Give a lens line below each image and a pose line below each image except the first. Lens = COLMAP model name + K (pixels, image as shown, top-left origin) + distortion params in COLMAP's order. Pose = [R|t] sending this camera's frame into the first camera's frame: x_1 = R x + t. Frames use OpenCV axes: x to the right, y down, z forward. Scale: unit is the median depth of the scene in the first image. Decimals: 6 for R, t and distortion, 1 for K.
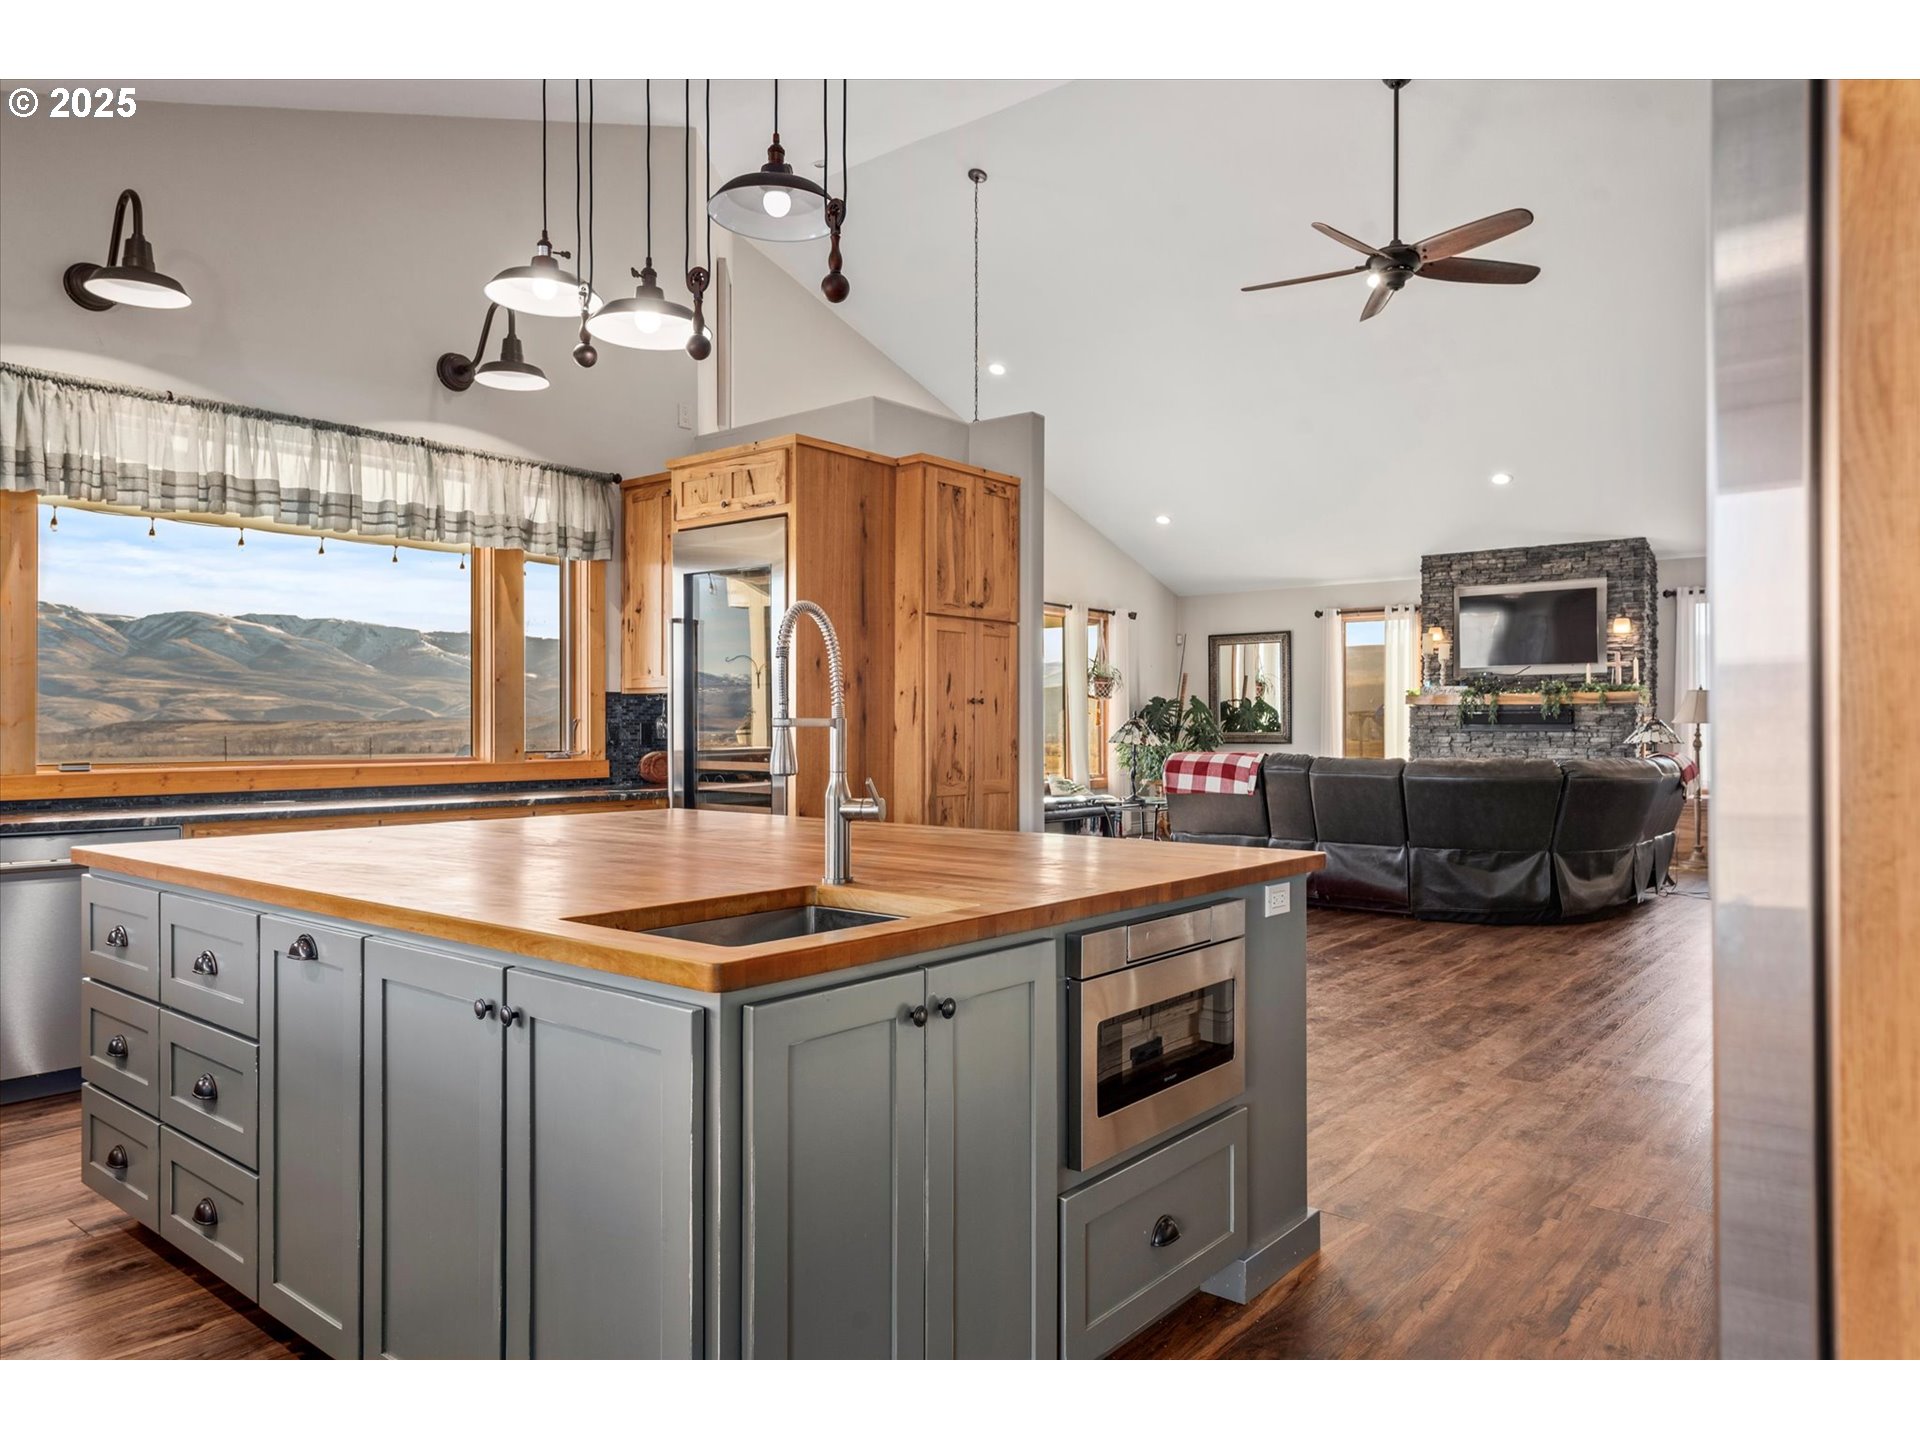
lens RADIAL K [[1261.4, 0, 962.3], [0, 1261.4, 725.7], [0, 0, 1]] dist [-0.003198, 0.000361]
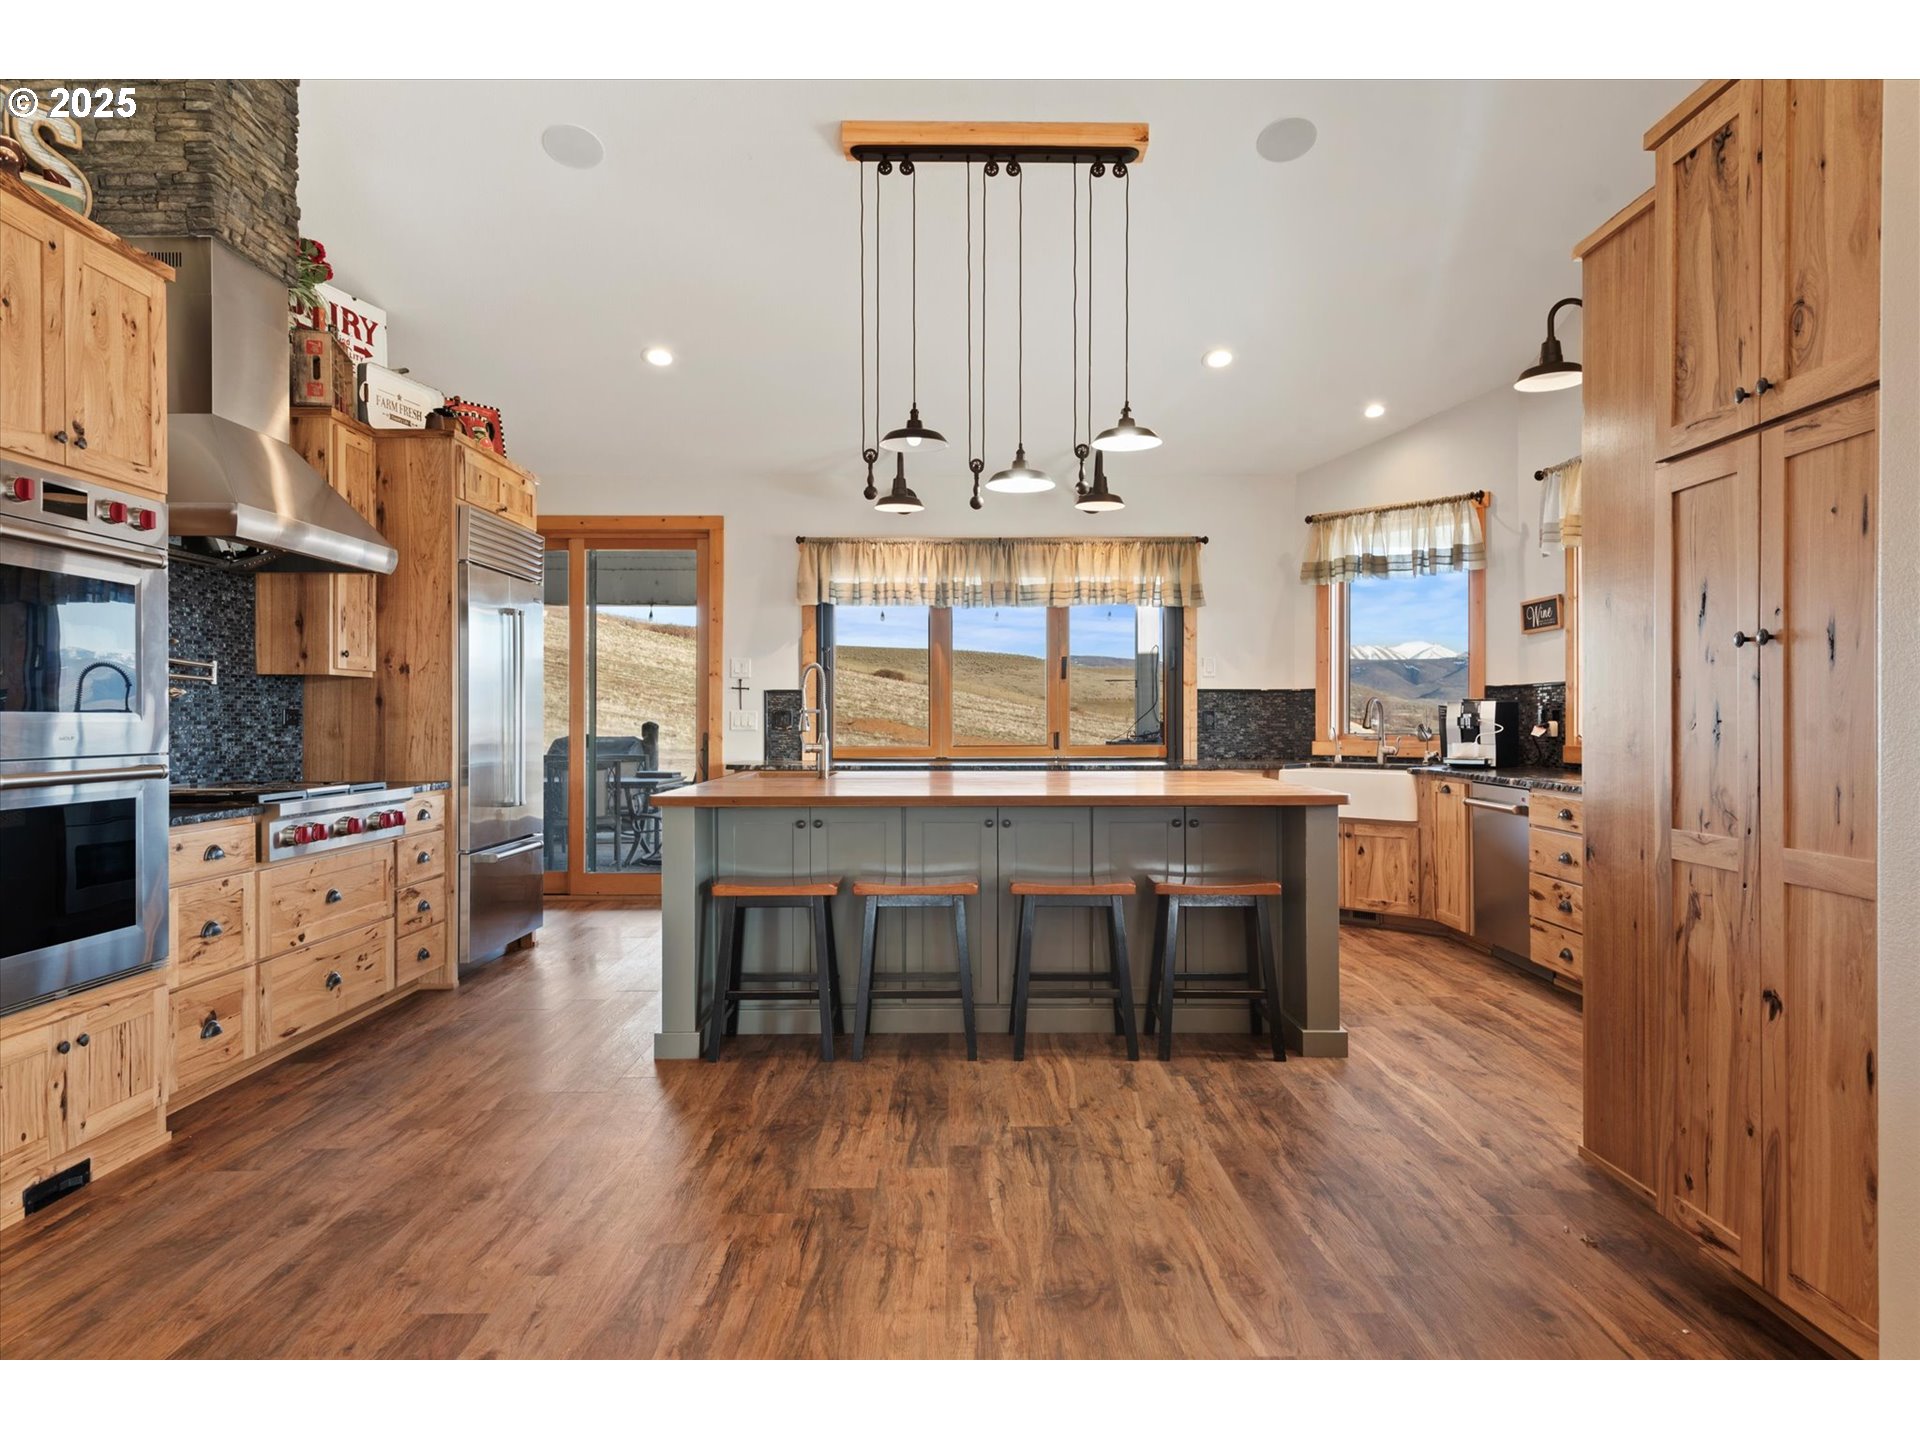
lens RADIAL K [[1261.4, 0, 963.4], [0, 1261.4, 719.4], [0, 0, 1]] dist [-0.003198, 0.000361]
pose [[-0.780796, 0.000733, -0.624785, 0.456195], [0.001325, 0.999999, -0.000483, 0.005757], [0.624784, -0.001205, -0.780796, 1.177533]]
